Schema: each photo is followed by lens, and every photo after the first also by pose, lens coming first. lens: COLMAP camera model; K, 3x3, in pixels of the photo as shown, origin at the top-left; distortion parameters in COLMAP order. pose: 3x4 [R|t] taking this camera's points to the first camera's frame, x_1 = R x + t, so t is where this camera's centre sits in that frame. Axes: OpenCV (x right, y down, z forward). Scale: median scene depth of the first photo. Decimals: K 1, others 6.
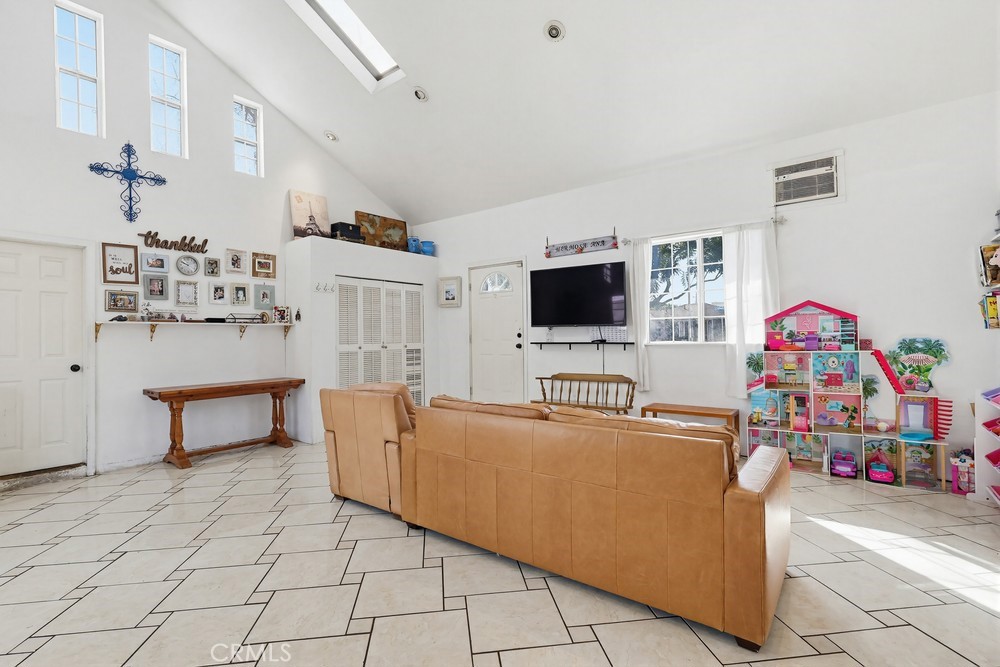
lens RADIAL K [[456.9, 0, 510.4], [0, 456.9, 334.4], [0, 0, 1]] dist [-0.000342, 0.000587]
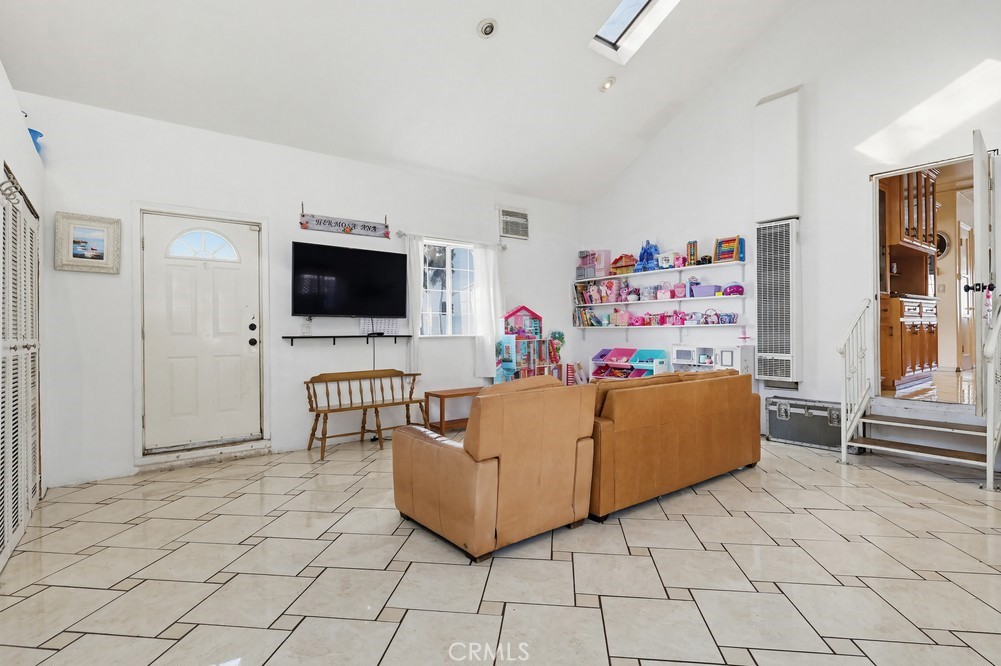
lens RADIAL K [[457.3, 0, 510.9], [0, 457.3, 333.9], [0, 0, 1]] dist [-0.000342, 0.000587]
pose [[0.299703, 0.005879, 0.954014, -0.603508], [0.002855, 0.999971, -0.007060, 0.021261], [-0.954028, 0.004839, 0.299678, 0.457264]]
